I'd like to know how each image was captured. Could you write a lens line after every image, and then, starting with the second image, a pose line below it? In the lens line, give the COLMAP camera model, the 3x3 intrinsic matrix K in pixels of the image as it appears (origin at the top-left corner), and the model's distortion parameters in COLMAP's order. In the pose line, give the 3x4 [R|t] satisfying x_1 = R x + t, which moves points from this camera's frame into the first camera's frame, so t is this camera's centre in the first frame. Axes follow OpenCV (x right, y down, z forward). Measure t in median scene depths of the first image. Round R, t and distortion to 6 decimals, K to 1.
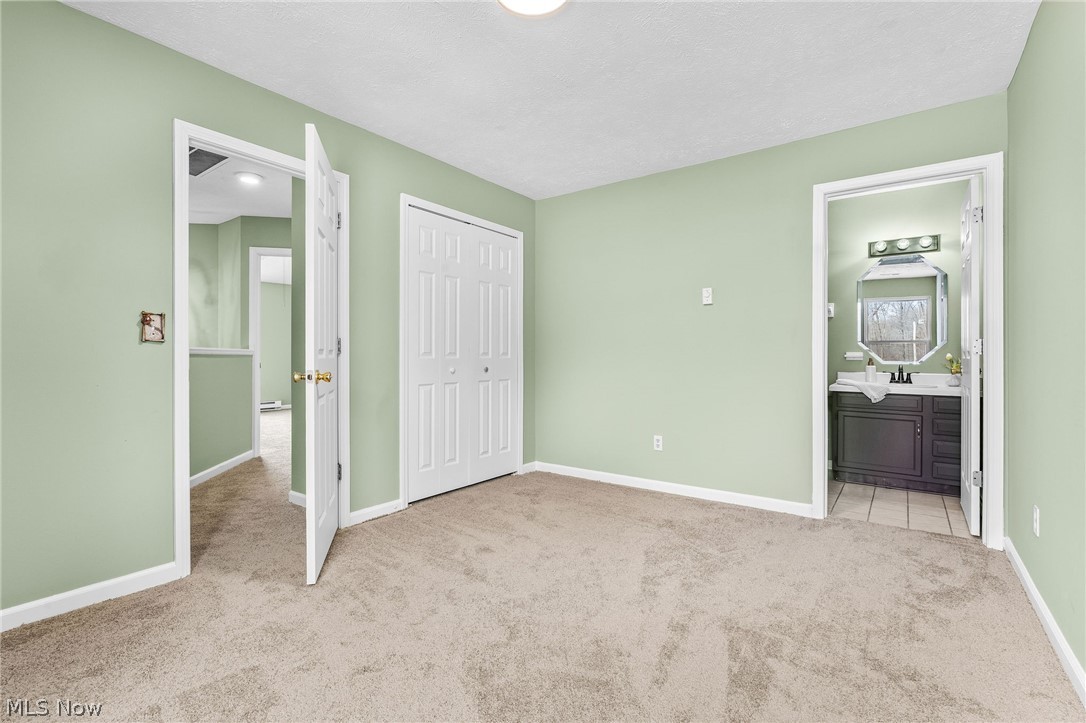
lens RADIAL K [[498.8, 0, 536.5], [0, 498.8, 355.9], [0, 0, 1]] dist [-0.014301, 0.007857]
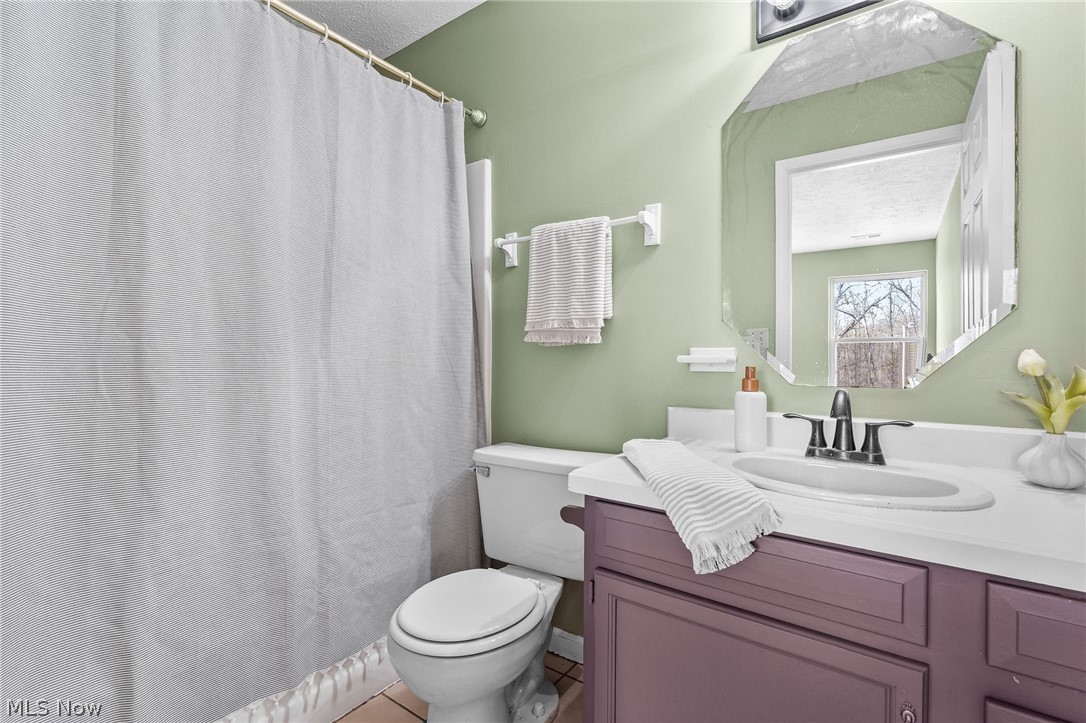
lens RADIAL K [[498.8, 0, 536.5], [0, 498.8, 355.9], [0, 0, 1]] dist [-0.014301, 0.007857]
pose [[0.999905, 0.006522, 0.012119, 0.560362], [-0.006405, 0.999933, -0.009683, 0.001843], [-0.012181, 0.009605, 0.999880, 0.726724]]
